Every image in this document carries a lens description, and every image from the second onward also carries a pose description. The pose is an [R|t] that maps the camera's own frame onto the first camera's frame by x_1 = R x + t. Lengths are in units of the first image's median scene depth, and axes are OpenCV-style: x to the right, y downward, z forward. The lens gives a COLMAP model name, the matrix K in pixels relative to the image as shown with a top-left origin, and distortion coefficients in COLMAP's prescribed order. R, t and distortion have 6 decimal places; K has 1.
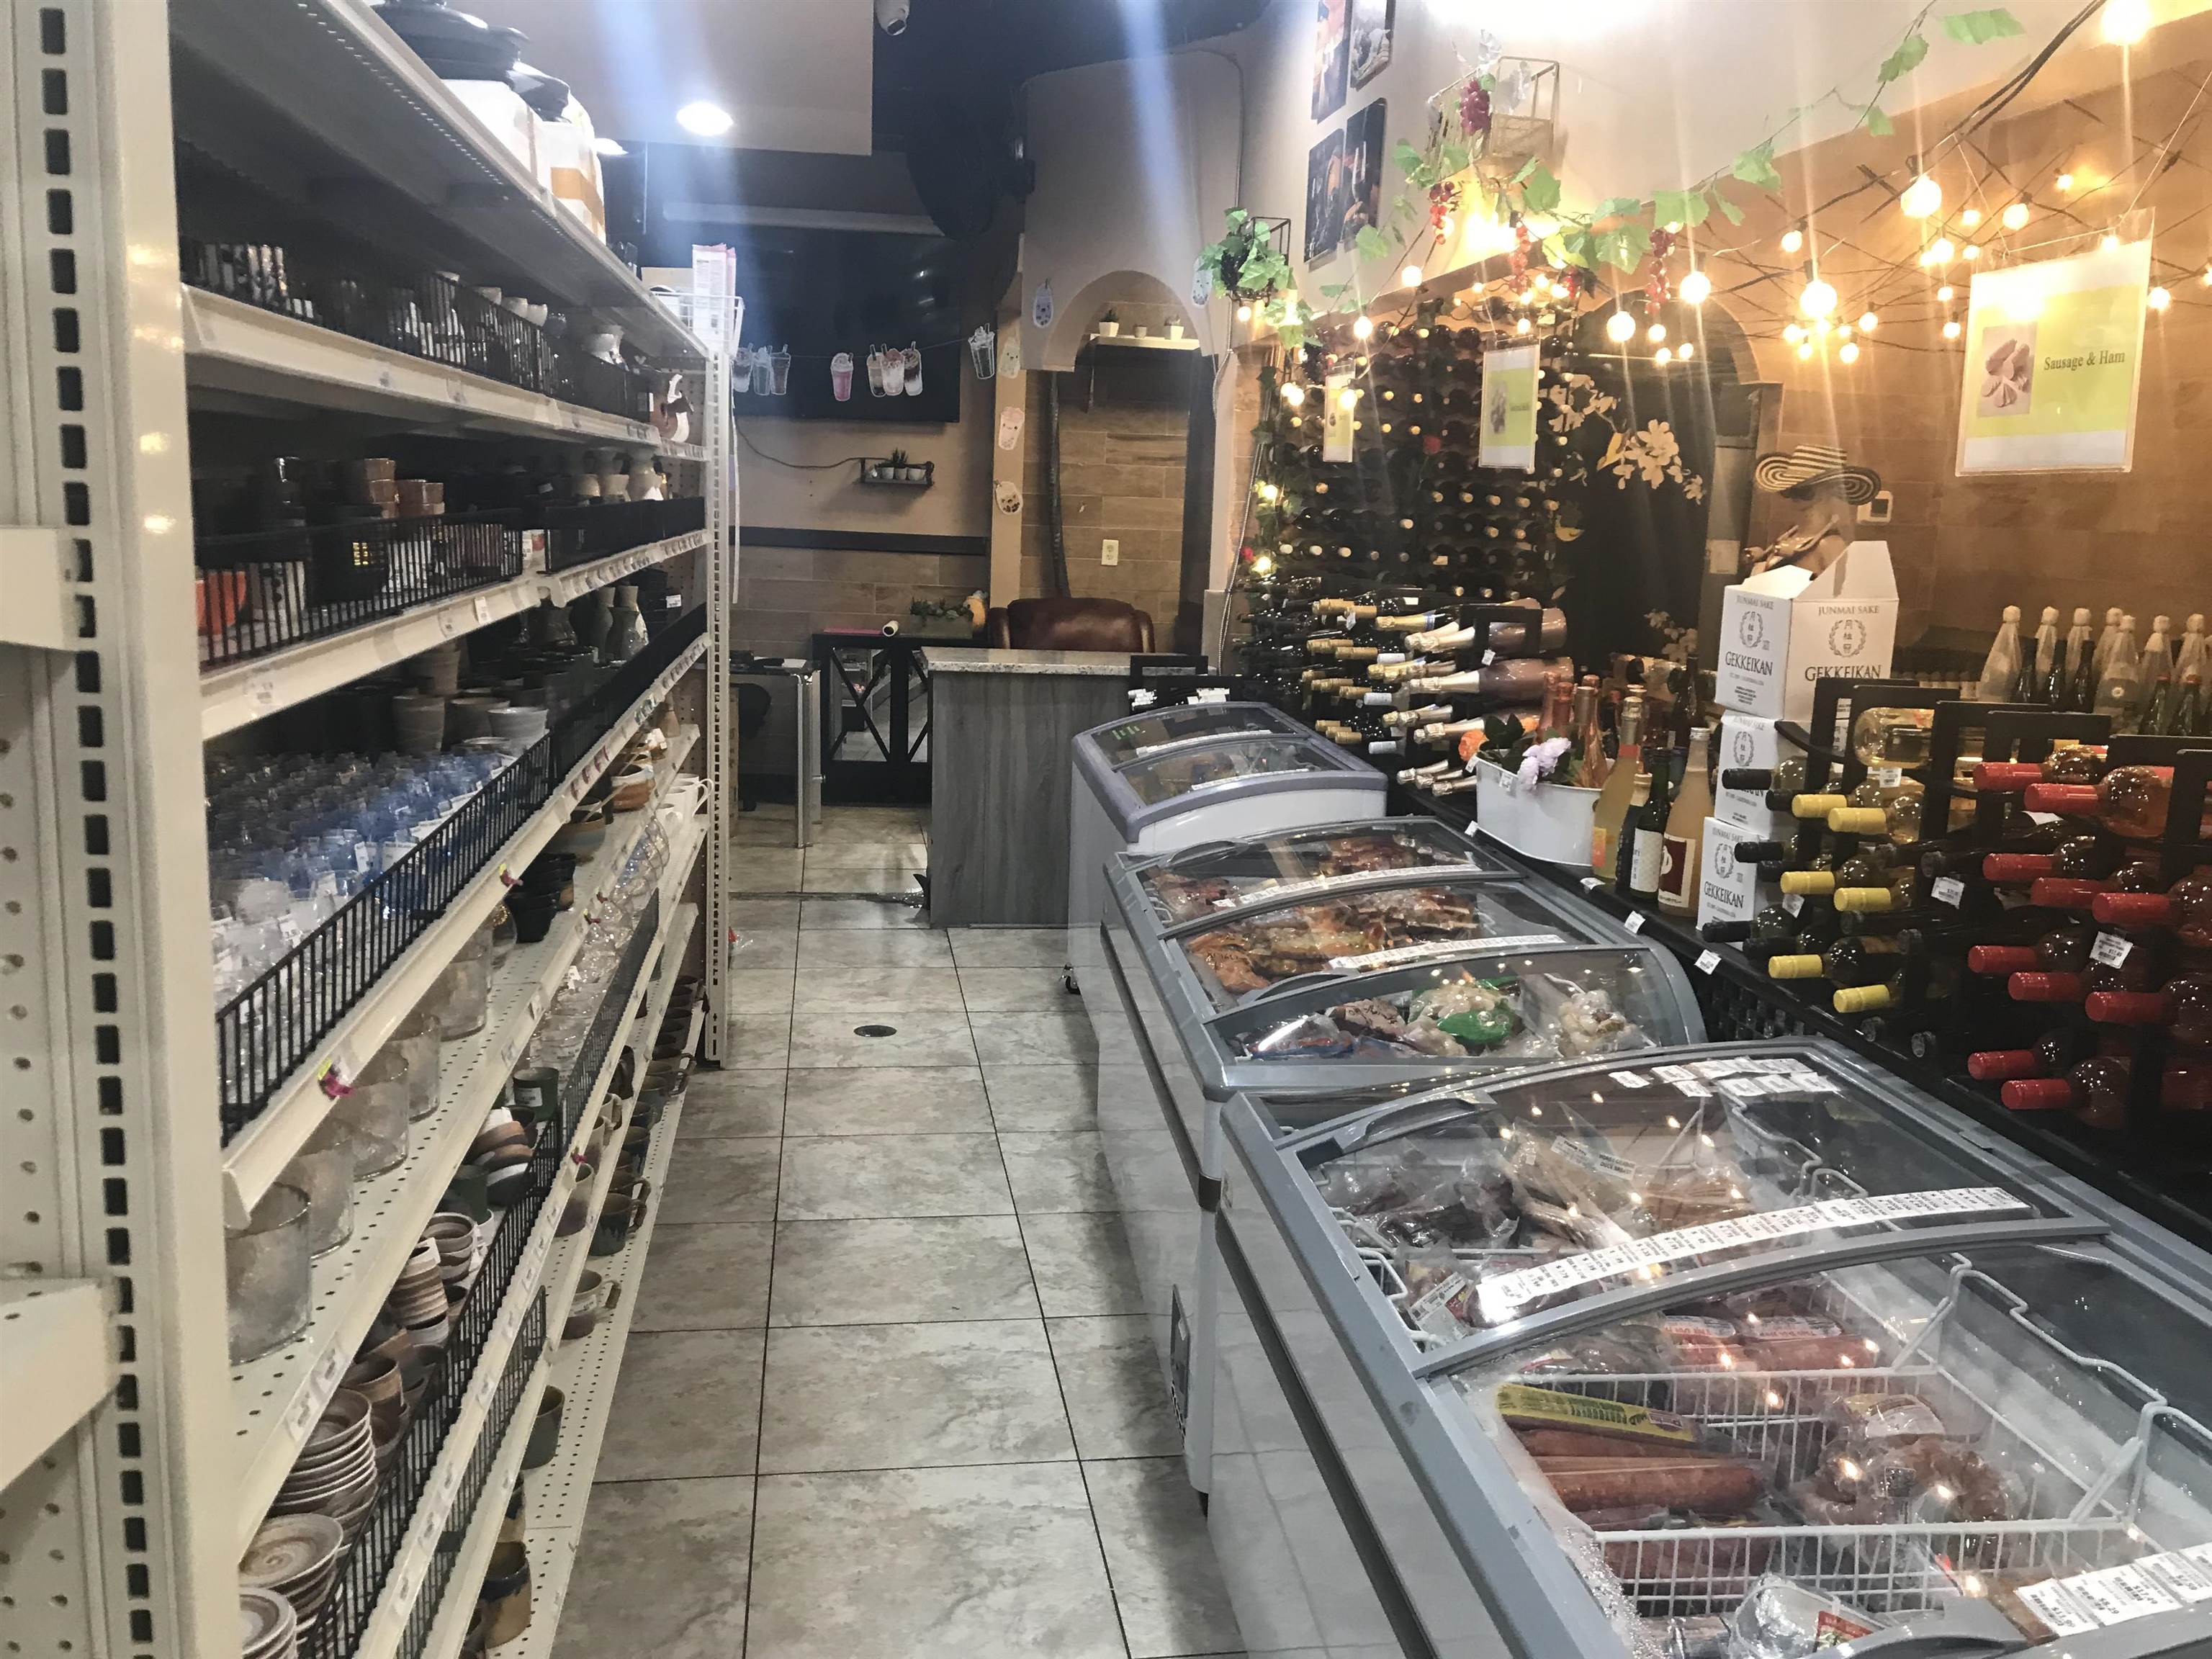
lens RADIAL K [[1844.9, 0, 1105.8], [0, 1844.9, 839.4], [0, 0, 1]] dist [0.138844, -0.464526]
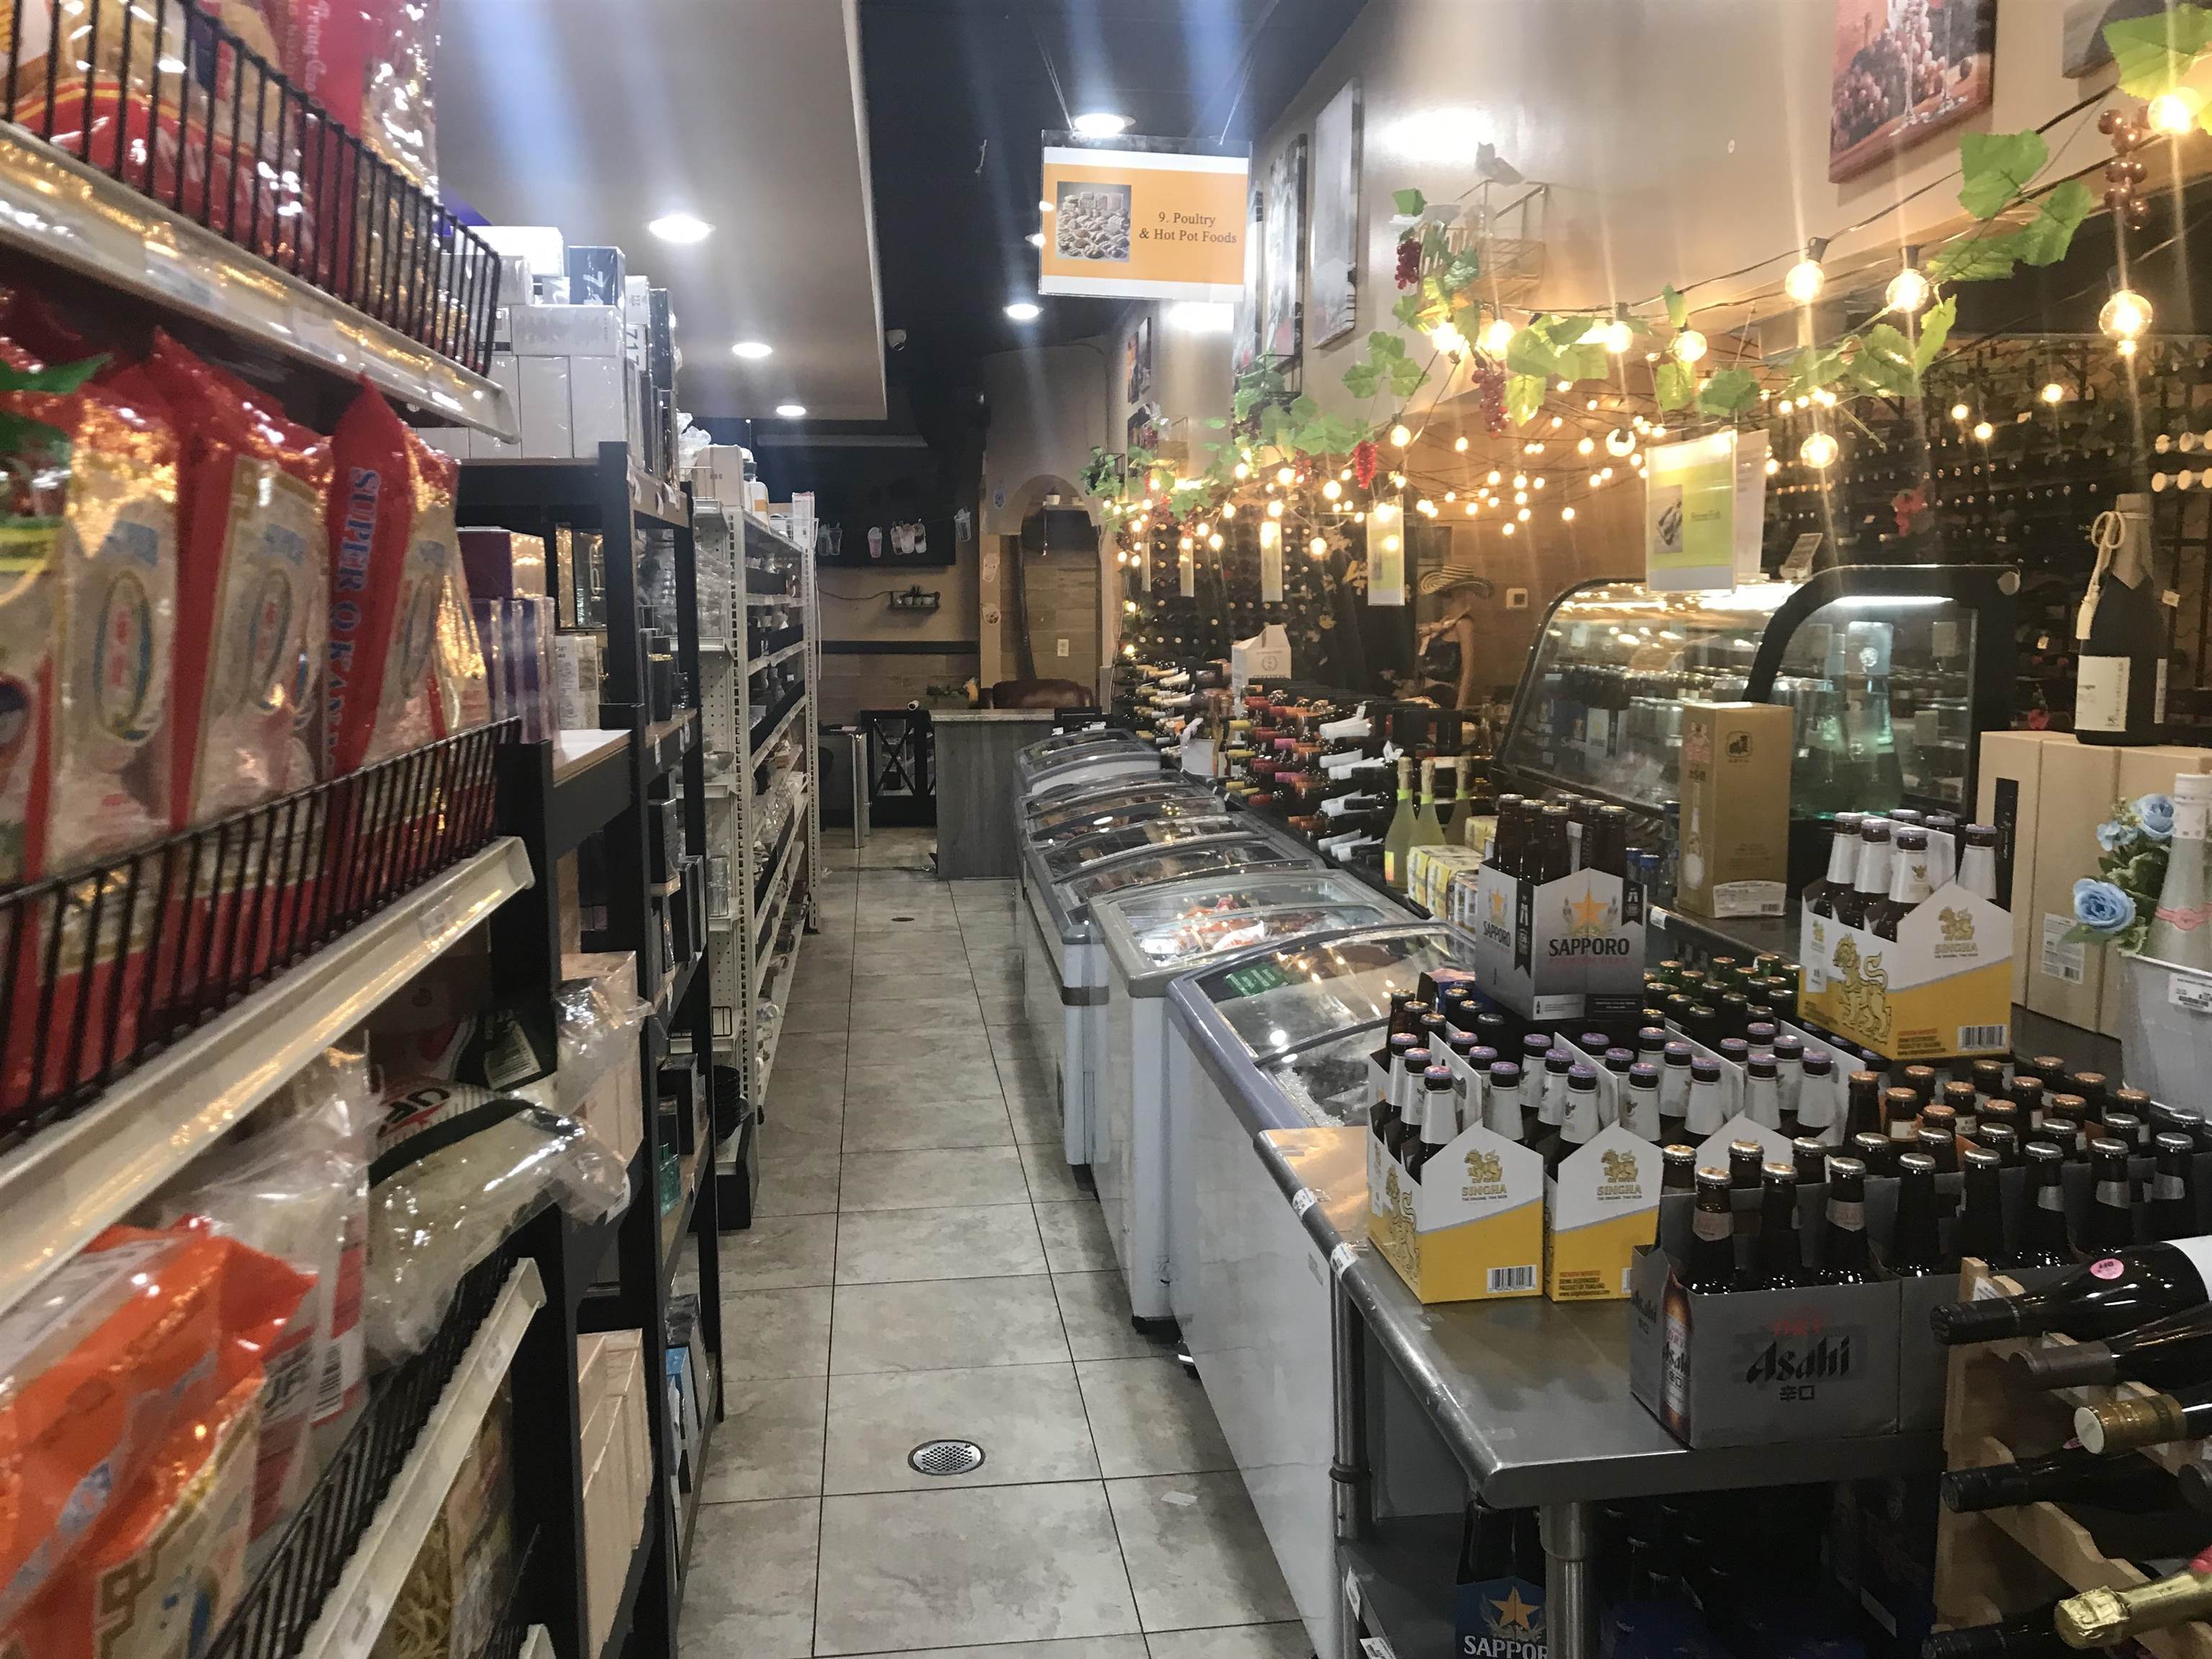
lens RADIAL K [[1844.9, 0, 1105.8], [0, 1844.9, 839.4], [0, 0, 1]] dist [0.138844, -0.464526]
pose [[0.998925, -0.038058, -0.026478, 0.099430], [0.036551, 0.997803, -0.055250, 0.110569], [0.028522, 0.054223, 0.998121, -0.636654]]
